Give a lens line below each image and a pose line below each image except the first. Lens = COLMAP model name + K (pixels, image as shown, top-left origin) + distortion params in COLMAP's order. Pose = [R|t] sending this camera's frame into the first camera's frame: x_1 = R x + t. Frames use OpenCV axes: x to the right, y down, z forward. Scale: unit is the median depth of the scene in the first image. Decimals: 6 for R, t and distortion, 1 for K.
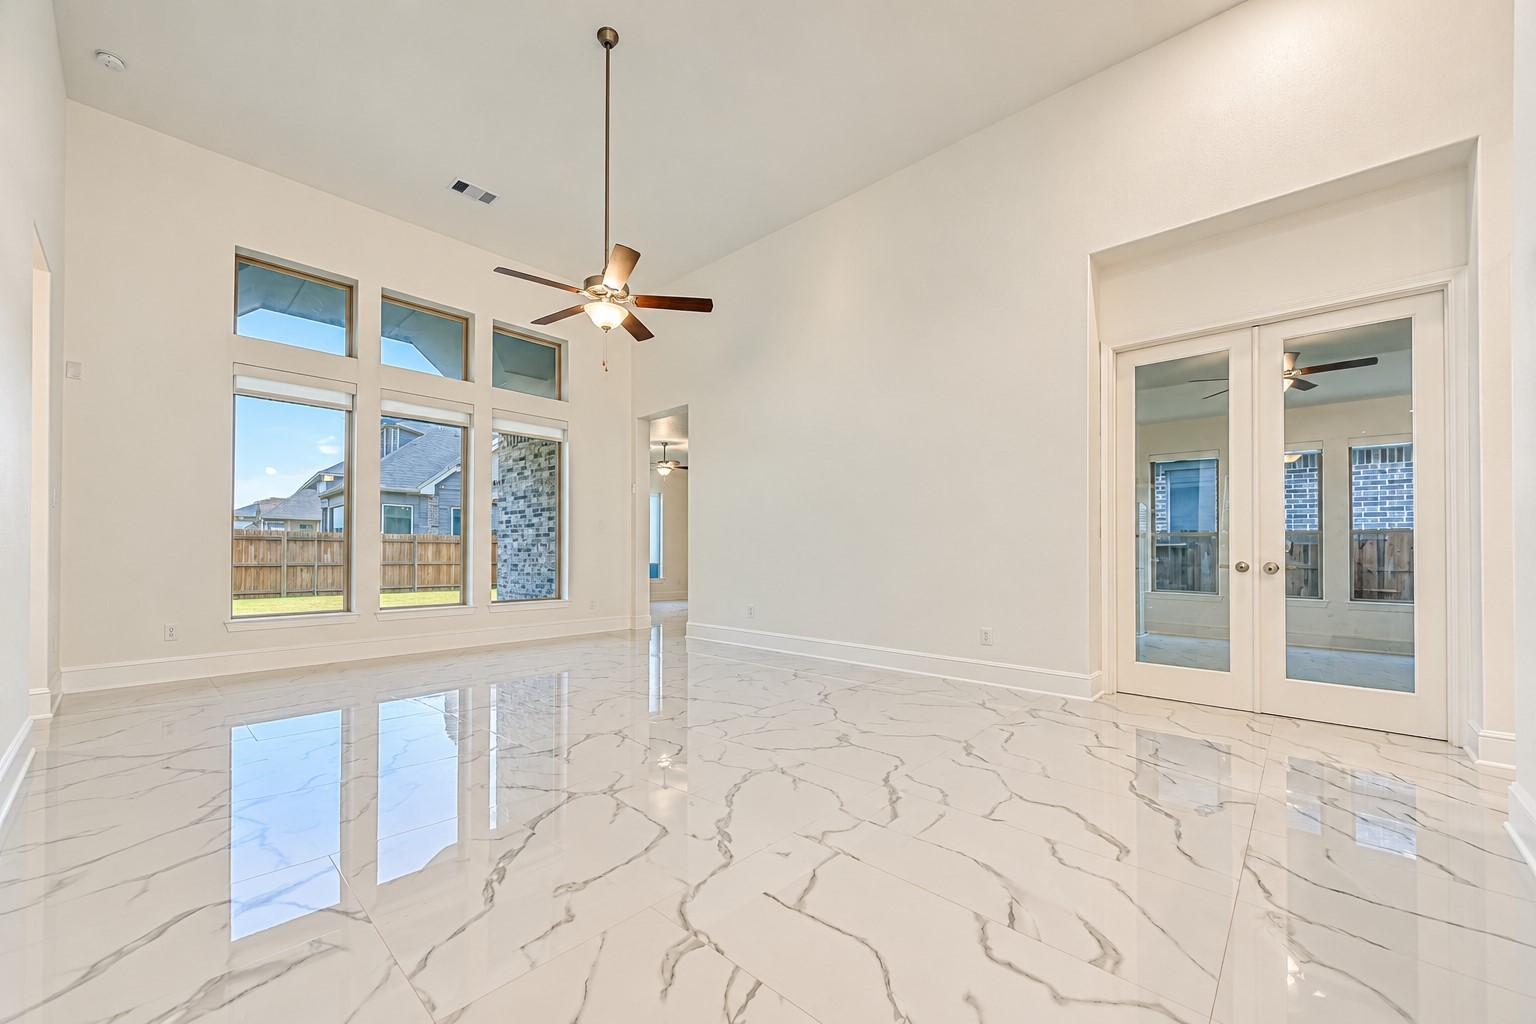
lens RADIAL K [[602.6, 0, 770.9], [0, 602.6, 545.7], [0, 0, 1]] dist [-0.000623, -0.000113]
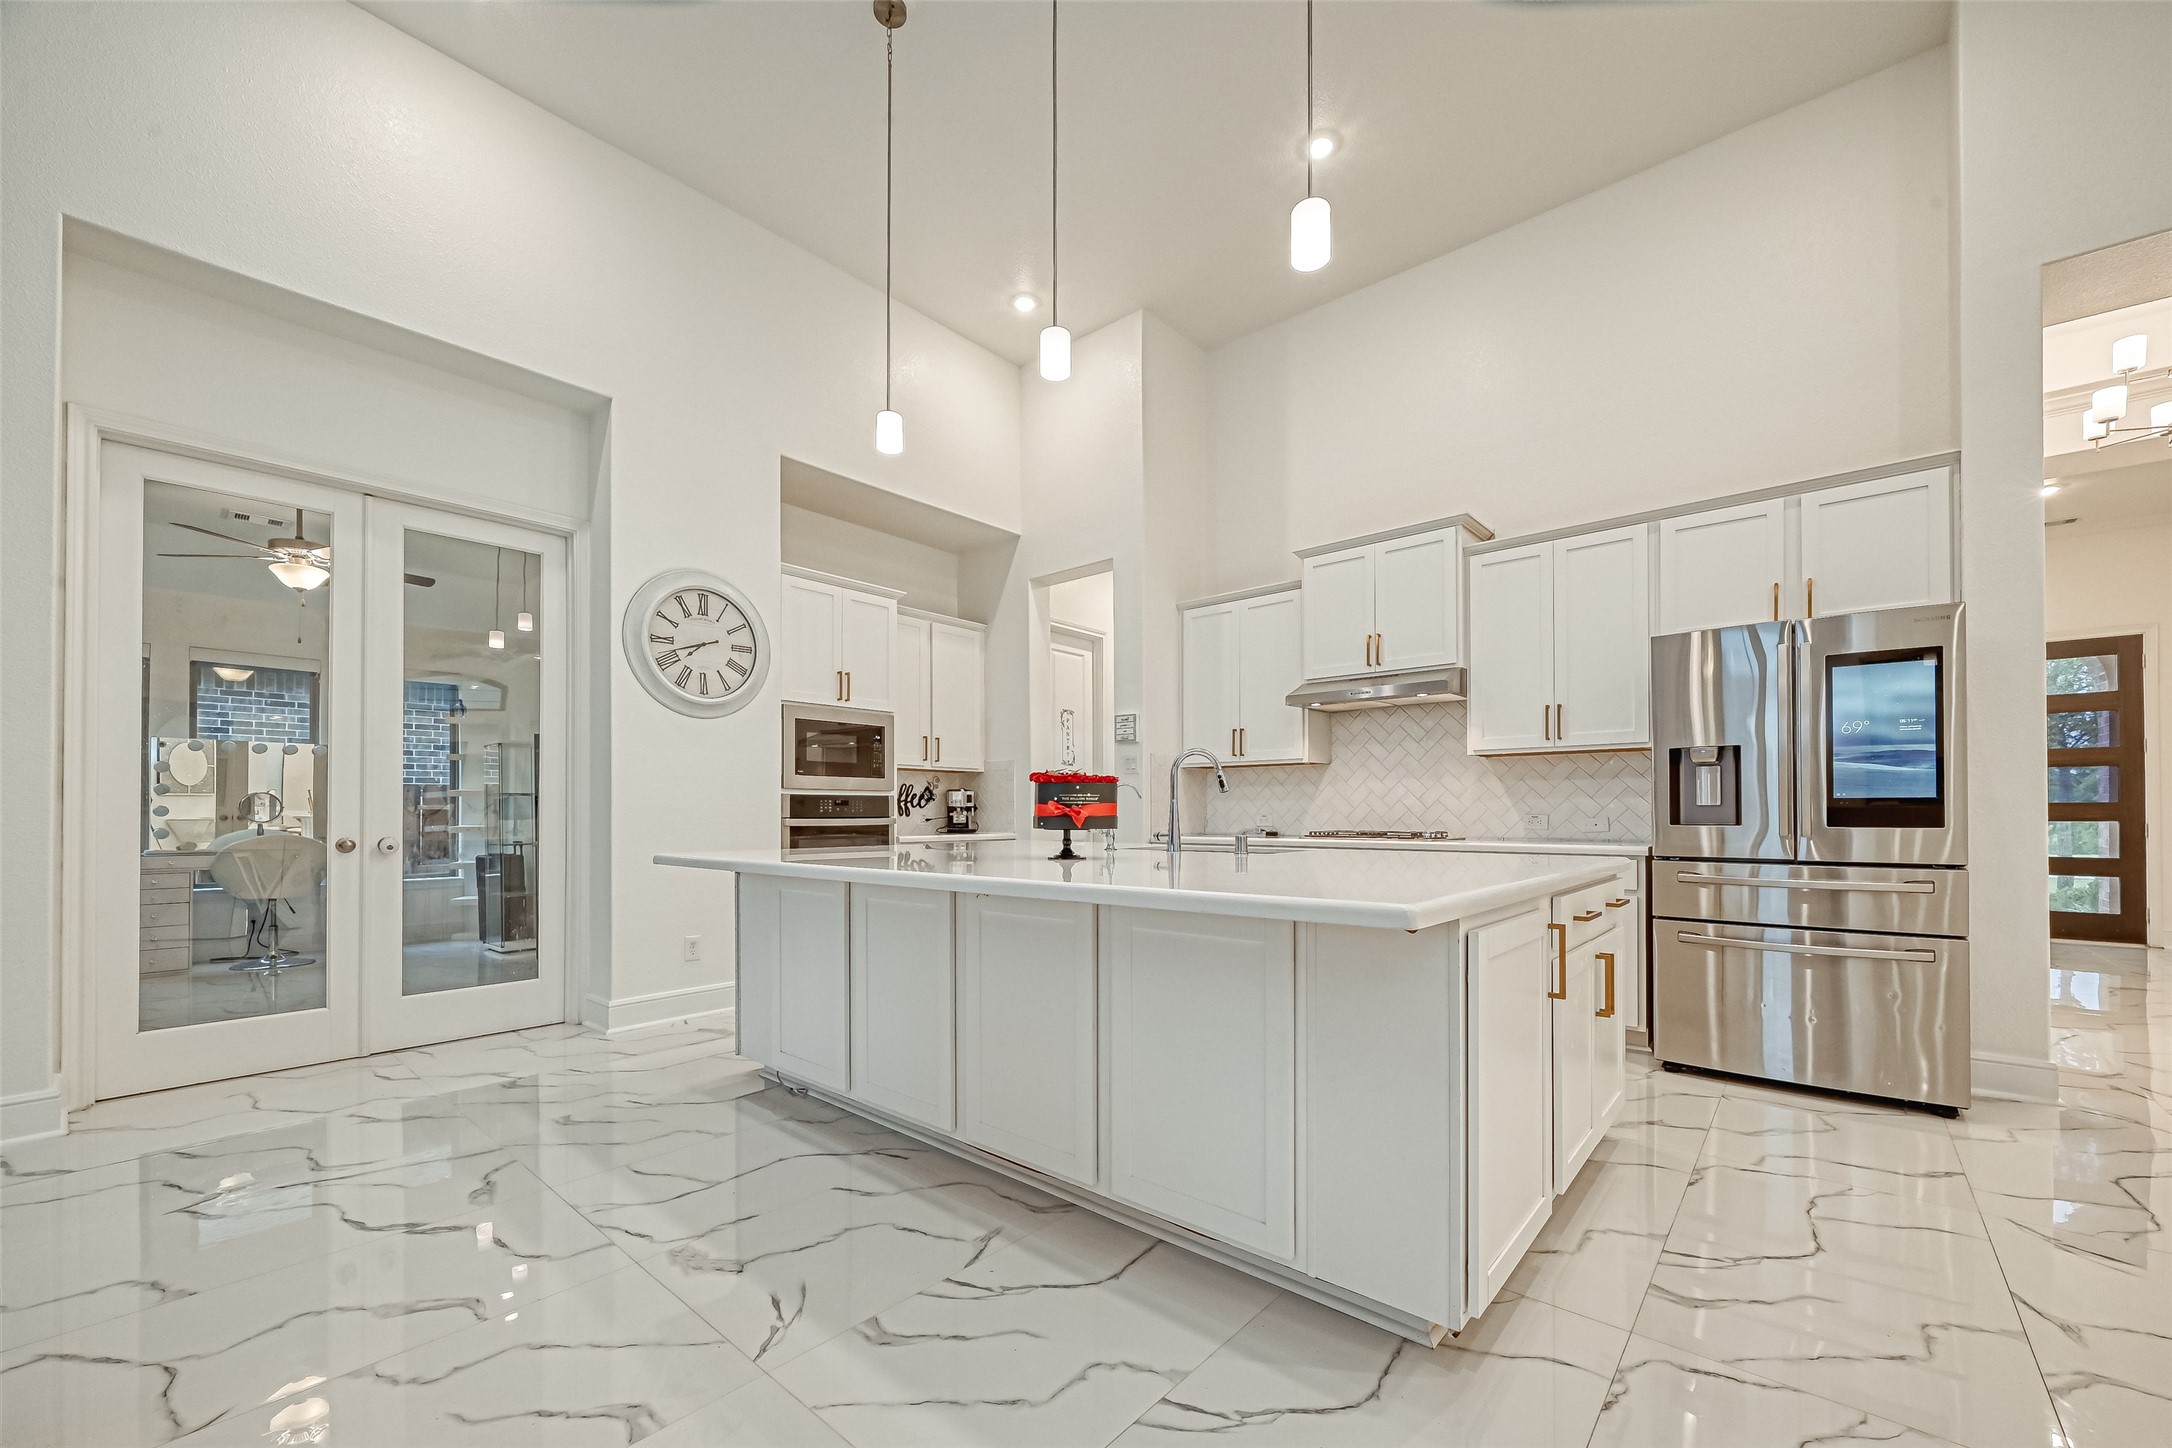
lens RADIAL K [[831.3, 0, 1083.7], [0, 831.3, 802.7], [0, 0, 1]] dist [-0.000881, -0.000146]
pose [[-0.022457, 0.006493, 0.999727, -0.163594], [-0.002137, 0.999976, -0.006543, -0.007616], [-0.999746, -0.002283, -0.022442, 0.203014]]
